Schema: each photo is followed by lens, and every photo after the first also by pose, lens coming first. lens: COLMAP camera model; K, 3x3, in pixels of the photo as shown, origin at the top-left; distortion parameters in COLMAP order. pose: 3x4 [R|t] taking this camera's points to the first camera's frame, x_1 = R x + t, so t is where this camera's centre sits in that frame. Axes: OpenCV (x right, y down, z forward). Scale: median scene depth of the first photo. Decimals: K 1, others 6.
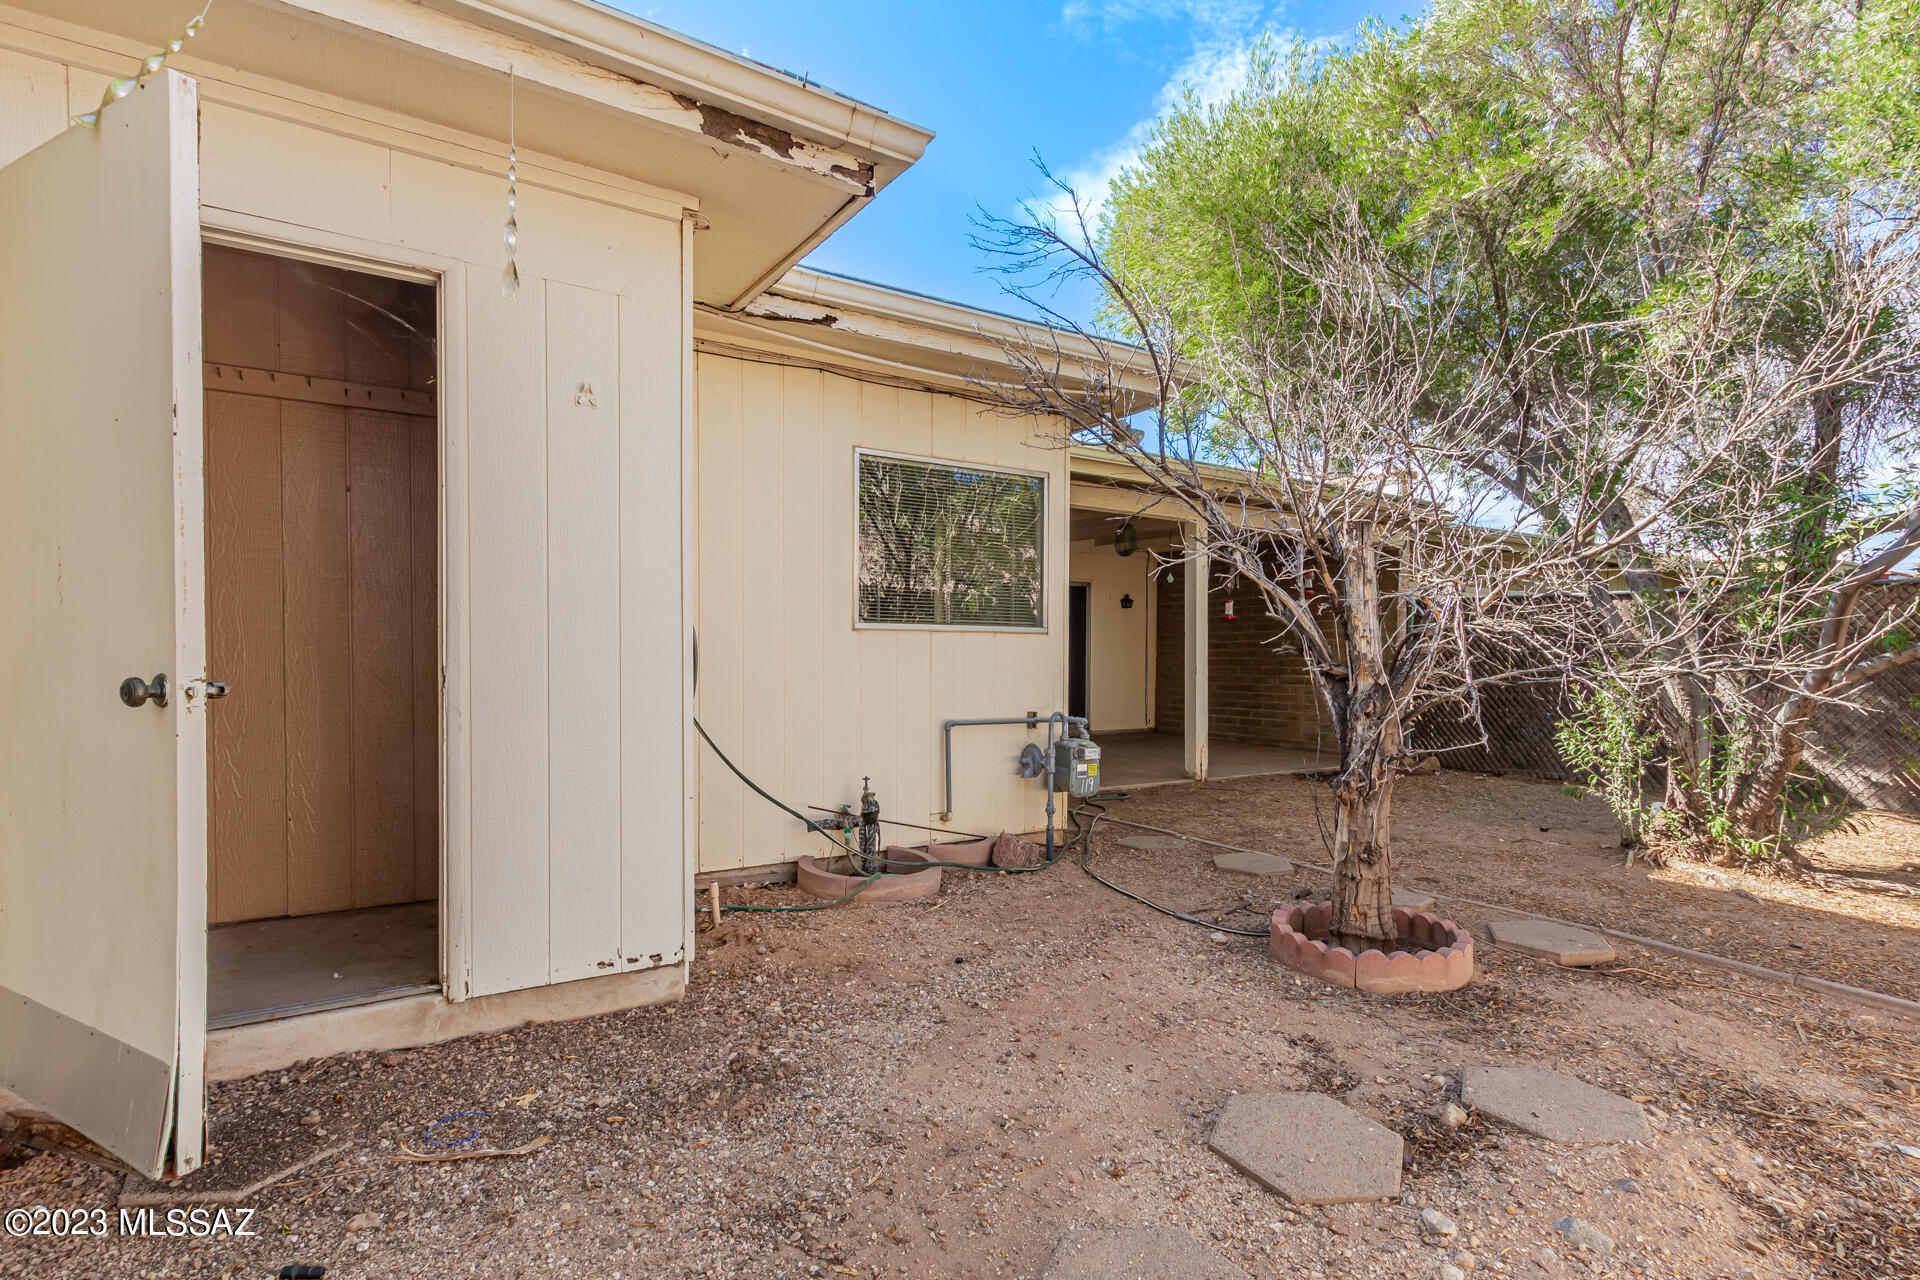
lens RADIAL K [[904.0, 0, 997.3], [0, 904.0, 674.4], [0, 0, 1]] dist [0.011039, -0.003967]
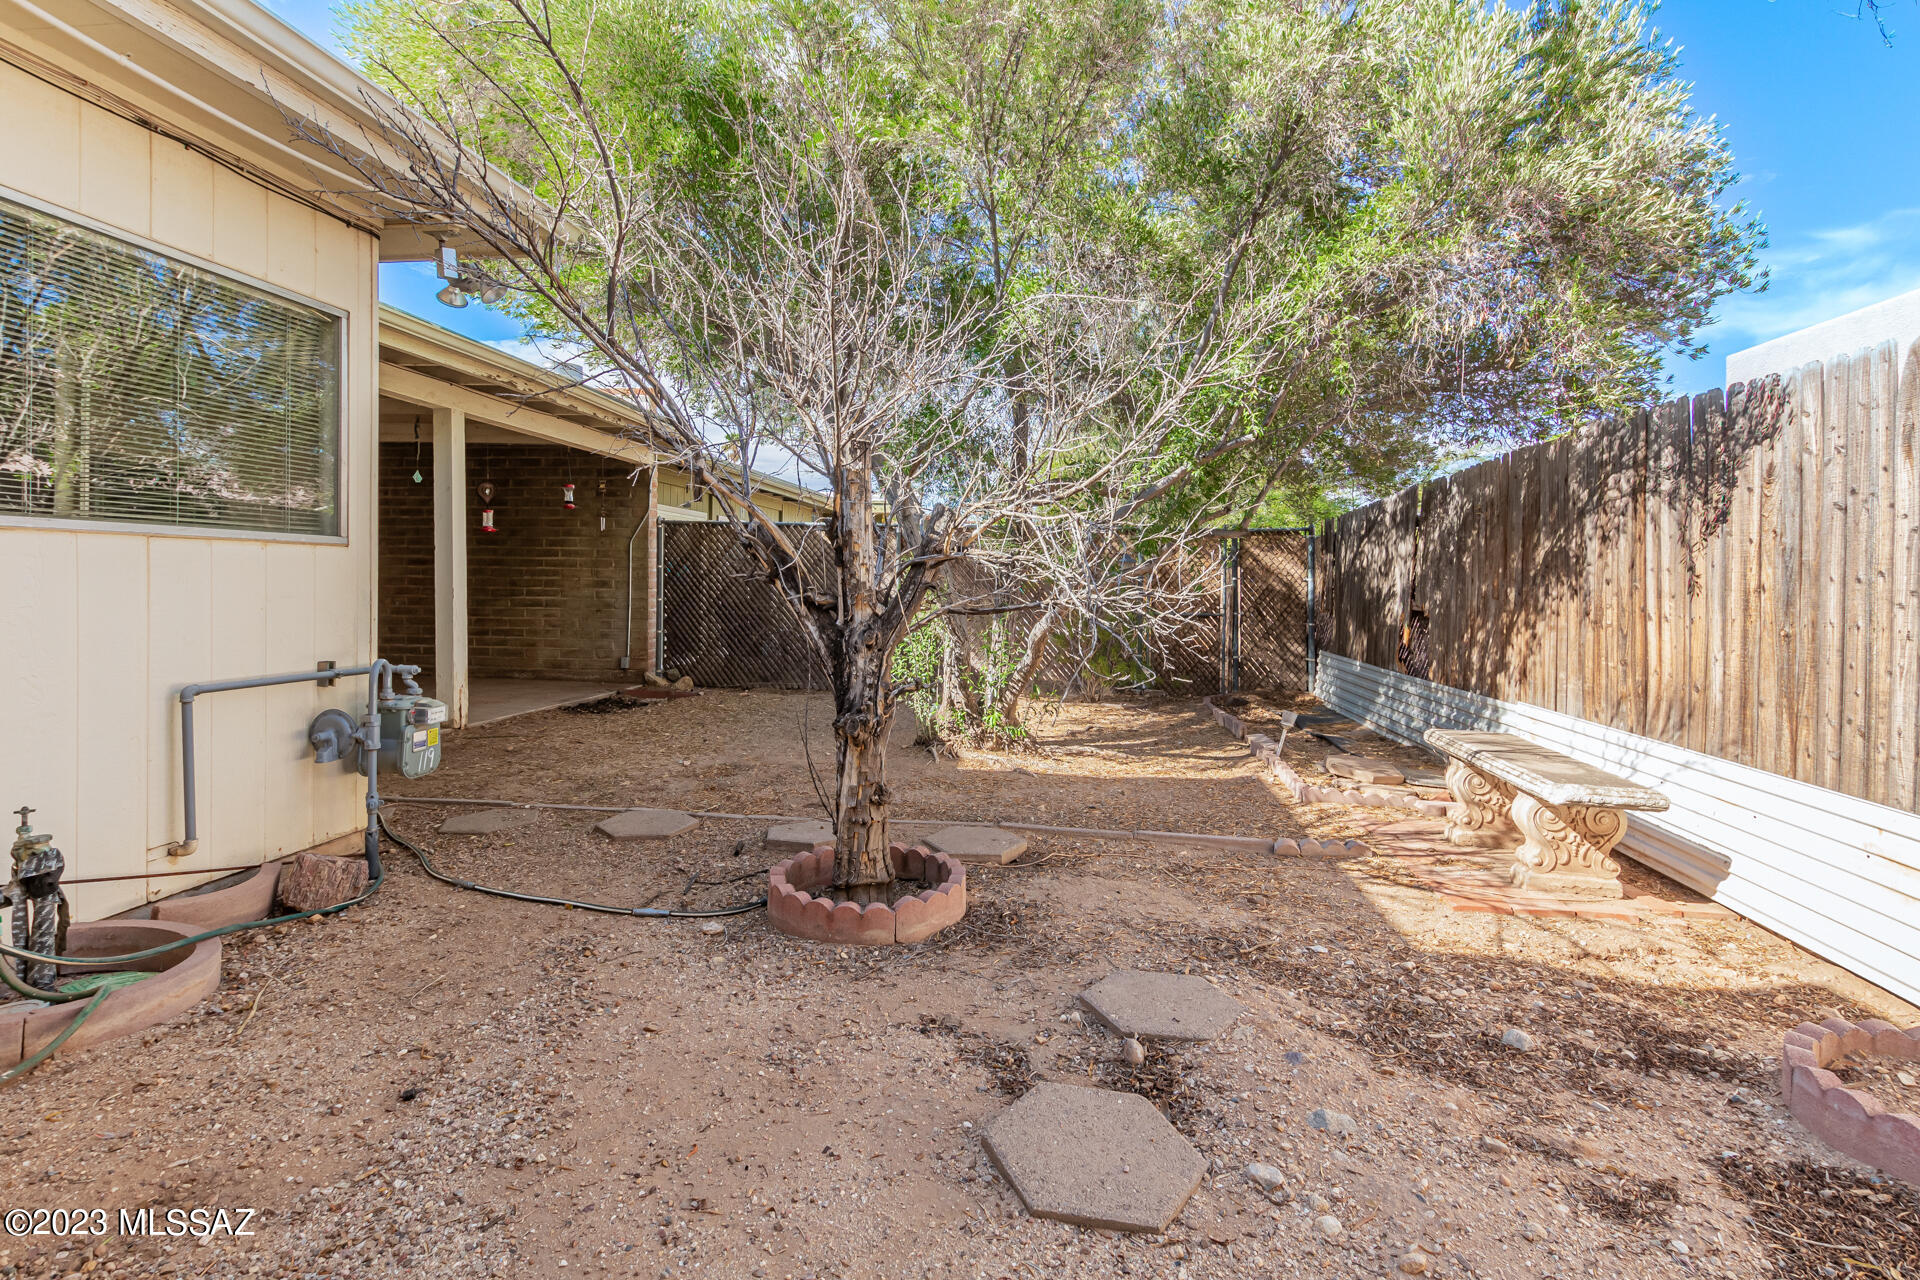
lens RADIAL K [[904.0, 0, 969.5], [0, 904.0, 578.9], [0, 0, 1]] dist [0.011039, -0.003967]
pose [[0.654397, 0.006818, 0.756121, -0.216194], [0.003544, 0.999921, -0.012084, -0.013188], [-0.756143, 0.010587, 0.654321, 0.274204]]
